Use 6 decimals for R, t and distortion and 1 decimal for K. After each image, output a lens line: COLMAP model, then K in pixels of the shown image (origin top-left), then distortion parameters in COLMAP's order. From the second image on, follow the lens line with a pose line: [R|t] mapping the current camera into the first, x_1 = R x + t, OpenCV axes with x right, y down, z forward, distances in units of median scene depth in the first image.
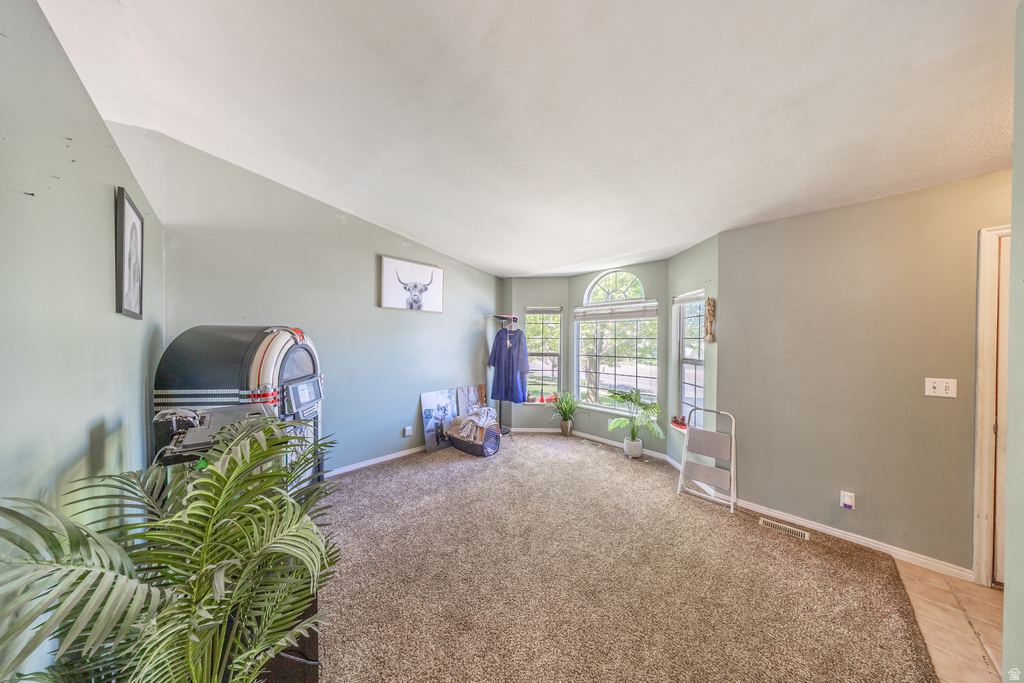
lens RADIAL K [[299.4, 0, 515.4], [0, 299.4, 342.0], [0, 0, 1]] dist [-0.004617, 0.000050]
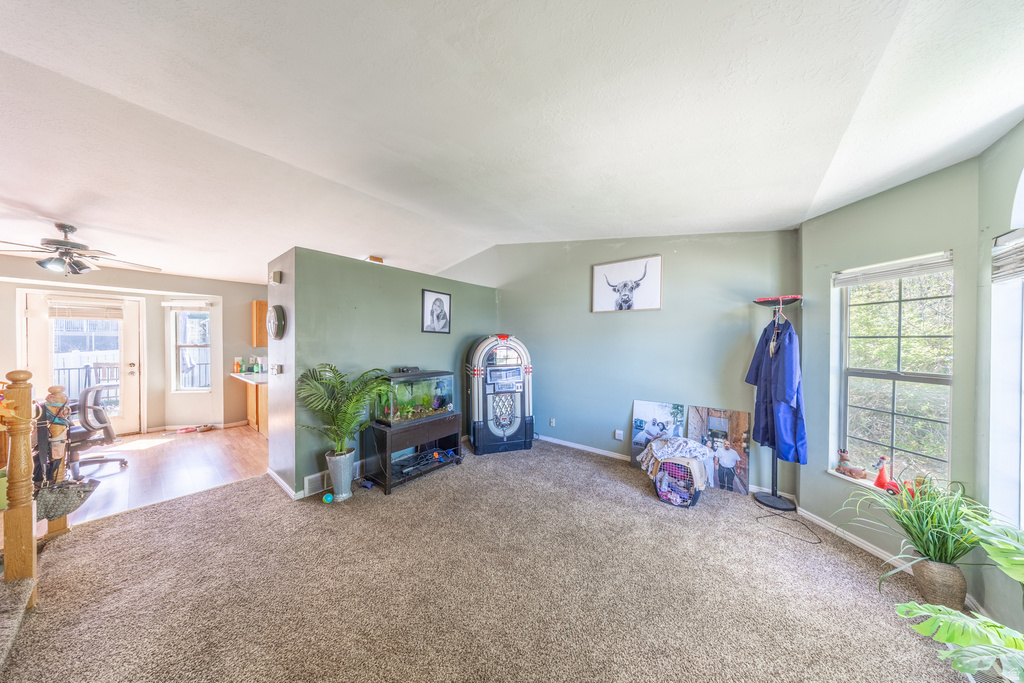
lens RADIAL K [[299.4, 0, 511.7], [0, 299.4, 342.9], [0, 0, 1]] dist [-0.004617, 0.000050]
pose [[0.102937, -0.002807, -0.994684, 0.617136], [-0.006584, 0.999972, -0.003503, 0.002248], [0.994666, 0.006910, 0.102916, 0.585240]]
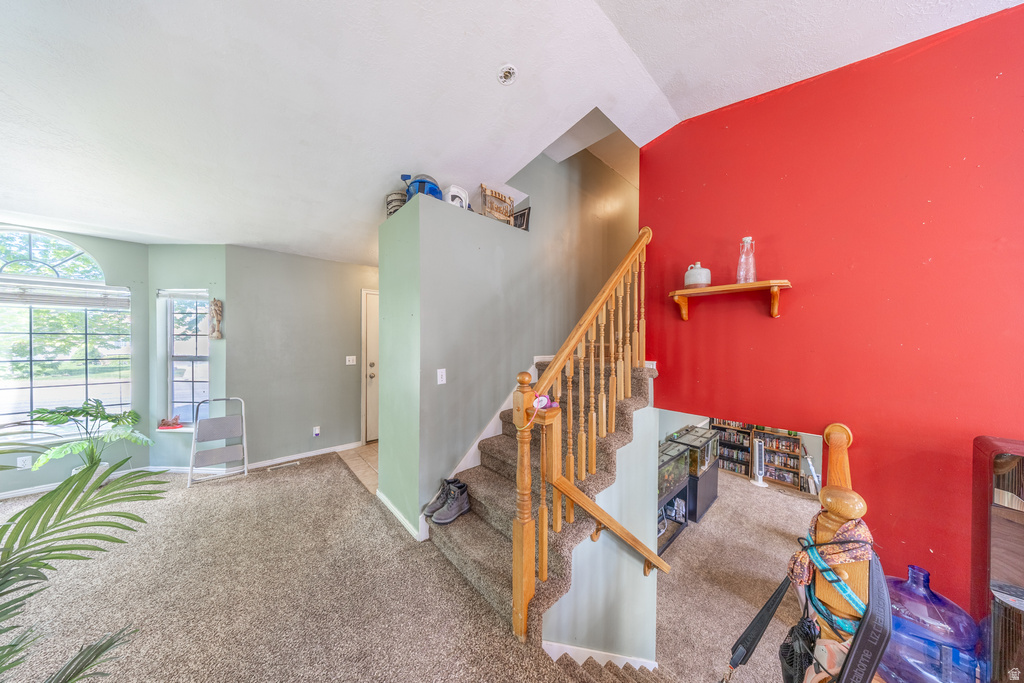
lens RADIAL K [[299.4, 0, 511.6], [0, 299.4, 343.0], [0, 0, 1]] dist [-0.004617, 0.000050]
pose [[0.046446, -0.015847, 0.998795, -0.323978], [-0.000071, 0.999874, 0.015867, -0.001049], [-0.998921, -0.000808, 0.046439, -0.118018]]
